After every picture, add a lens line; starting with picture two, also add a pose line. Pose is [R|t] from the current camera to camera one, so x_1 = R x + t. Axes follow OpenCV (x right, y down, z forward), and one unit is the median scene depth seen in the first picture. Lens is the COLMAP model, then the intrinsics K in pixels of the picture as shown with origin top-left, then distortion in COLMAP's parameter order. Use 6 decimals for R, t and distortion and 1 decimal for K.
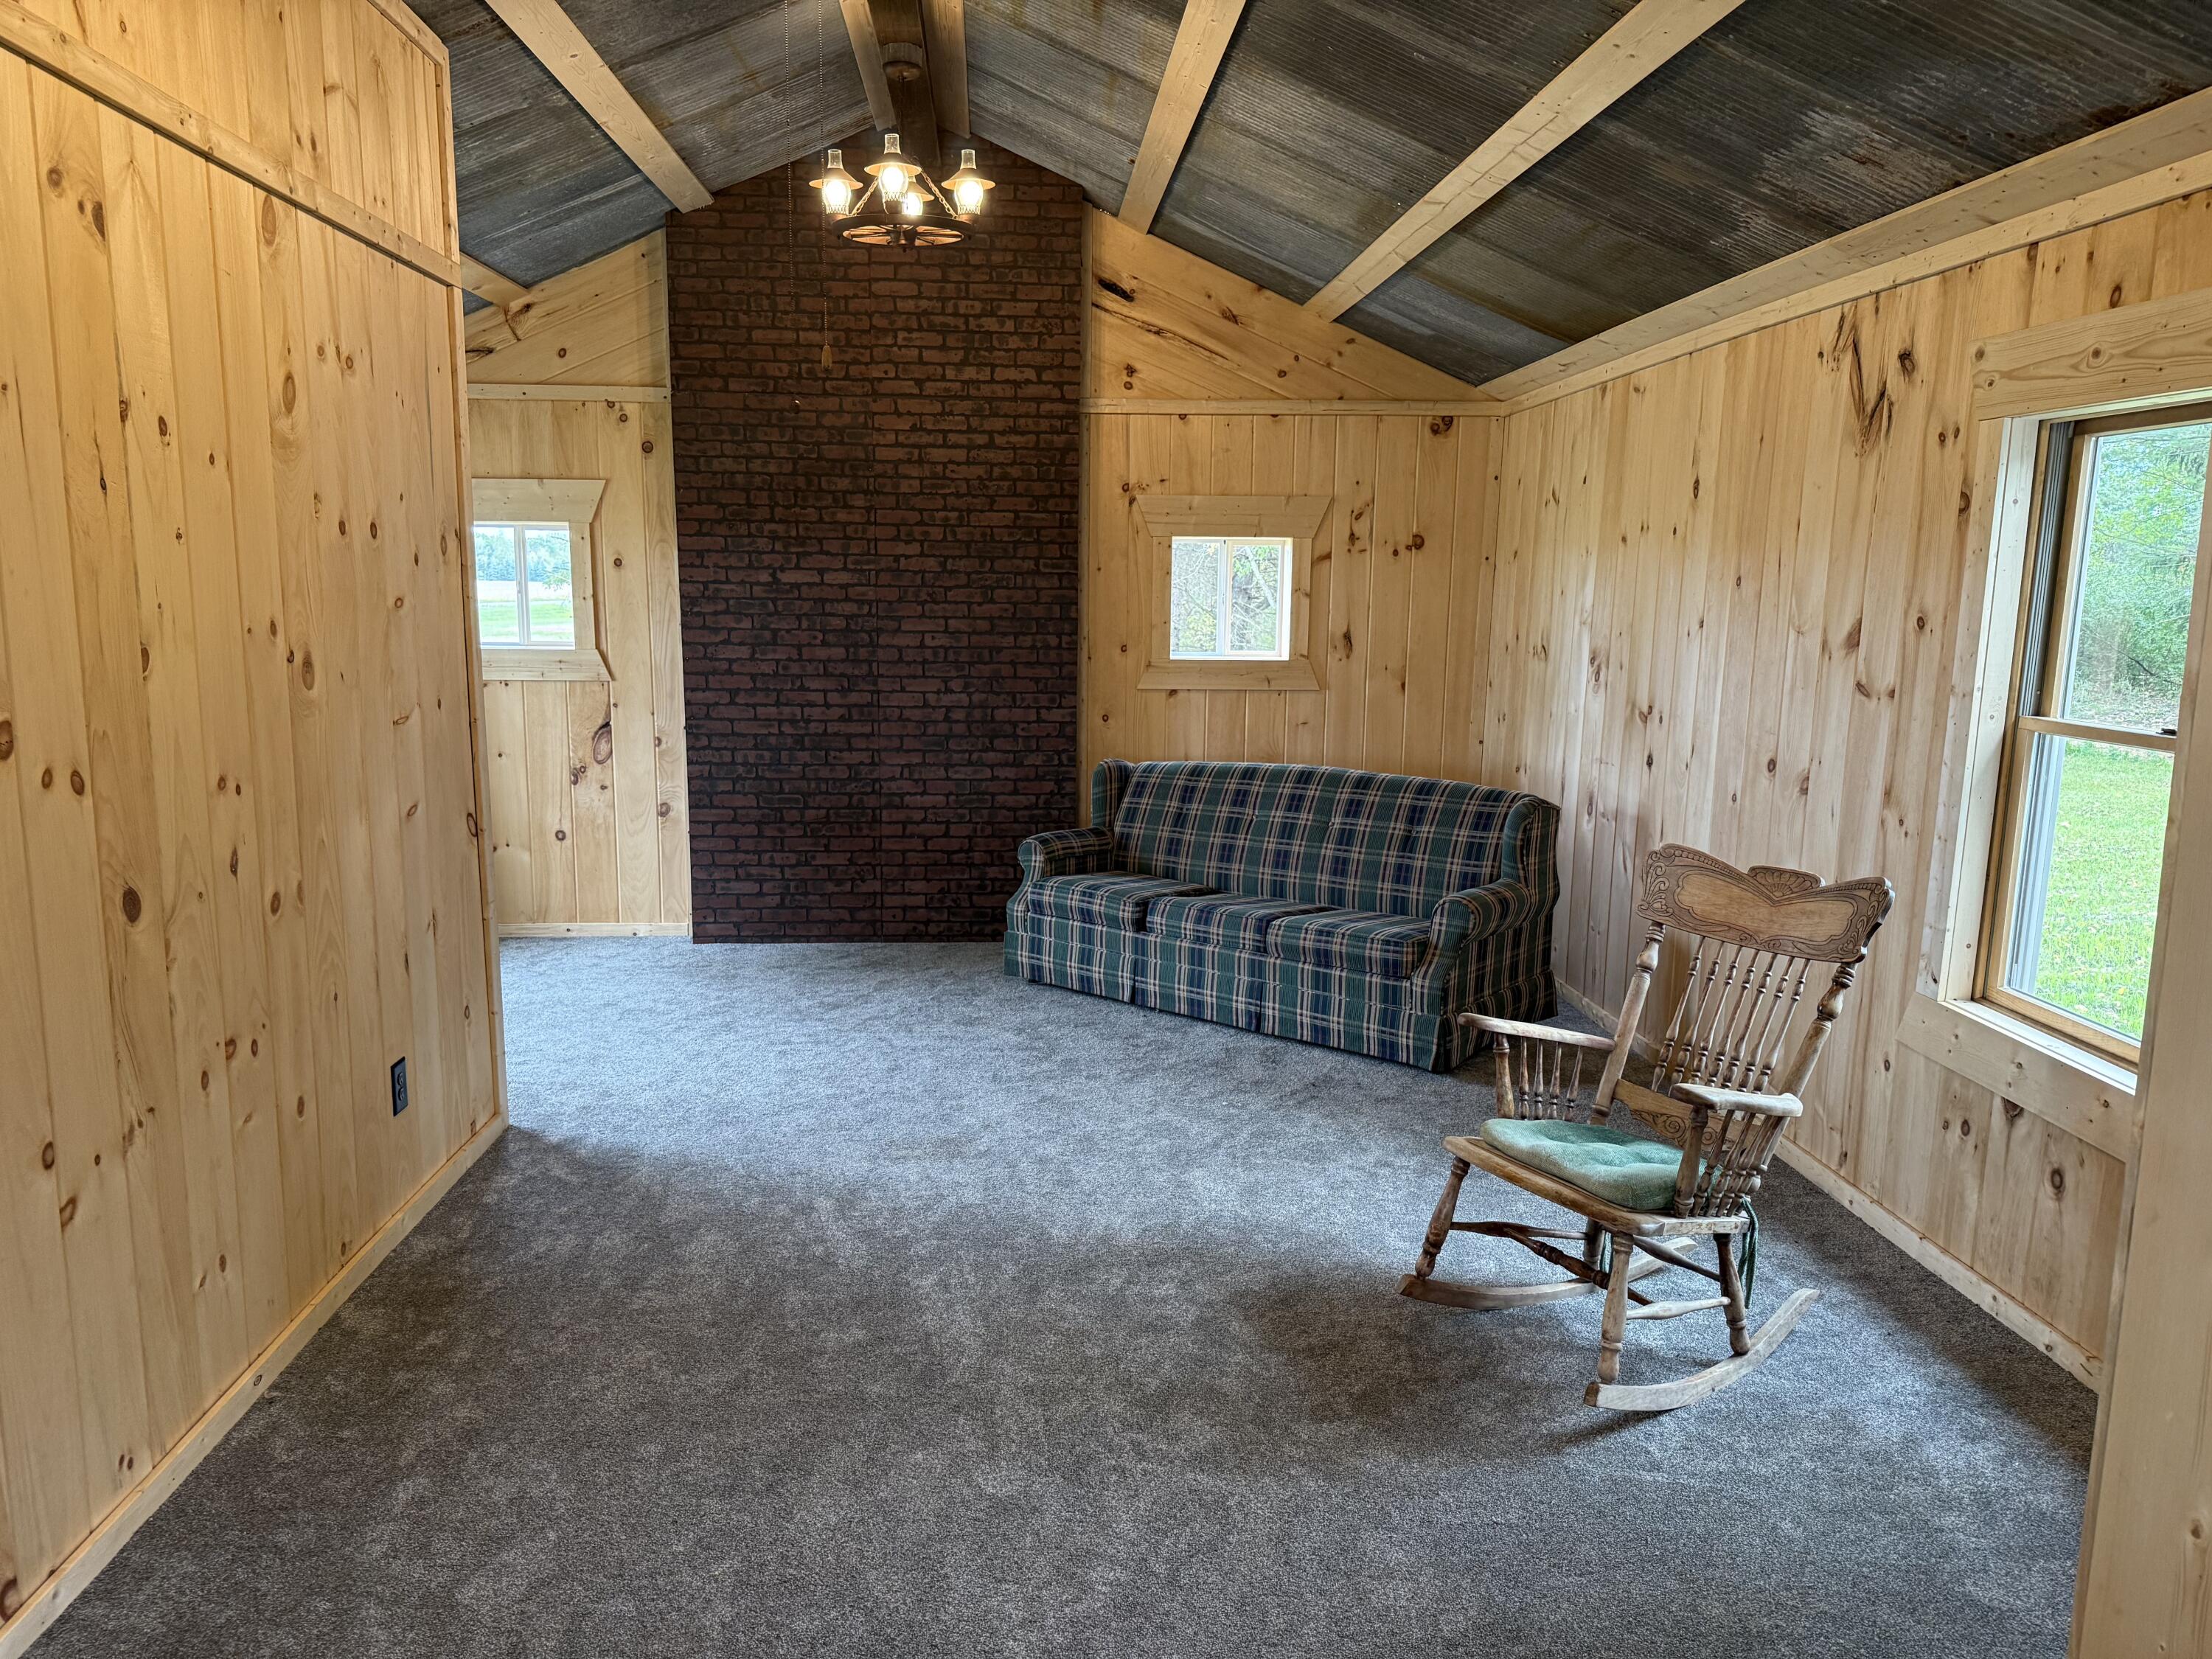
lens RADIAL K [[1520.6, 0, 1108.3], [0, 1520.6, 836.1], [0, 0, 1]] dist [0.117851, -0.186801]
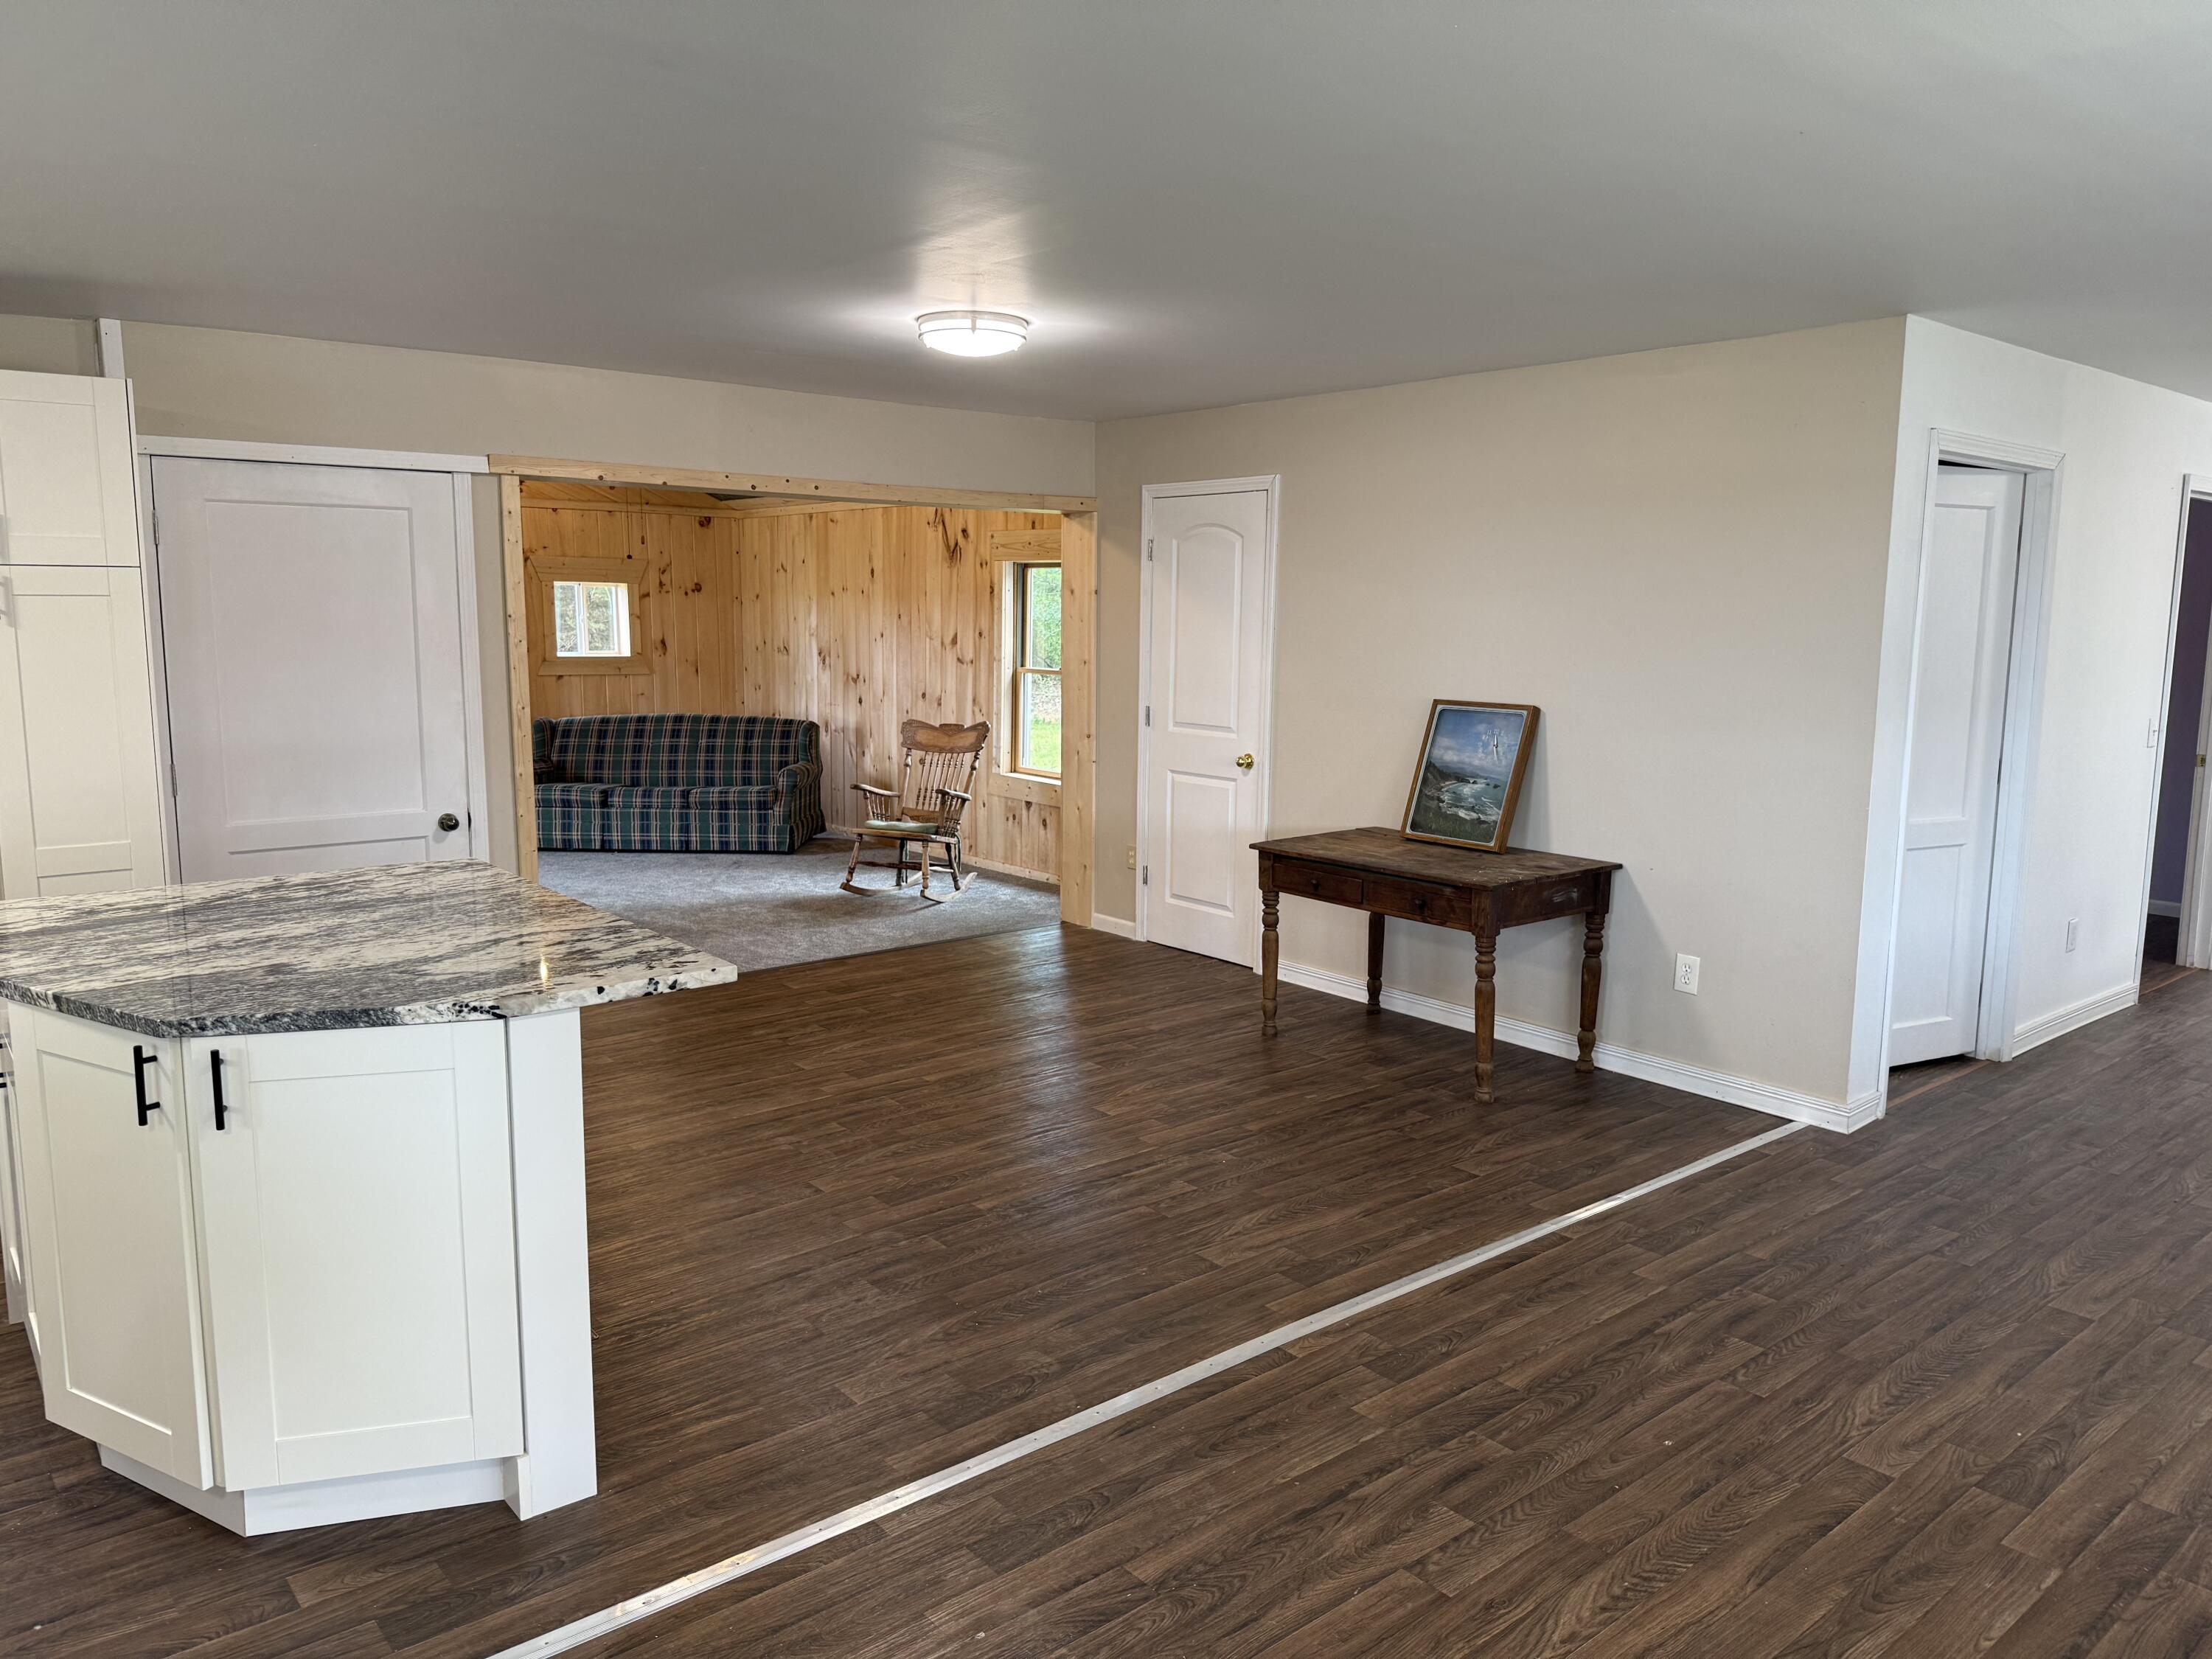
lens RADIAL K [[1525.1, 0, 1146.2], [0, 1525.1, 832.1], [0, 0, 1]] dist [0.114598, -0.115612]
pose [[0.795198, -0.089265, 0.599744, -0.520465], [0.094911, 0.995236, 0.022286, 0.102881], [-0.598876, 0.039201, 0.799882, -0.766004]]
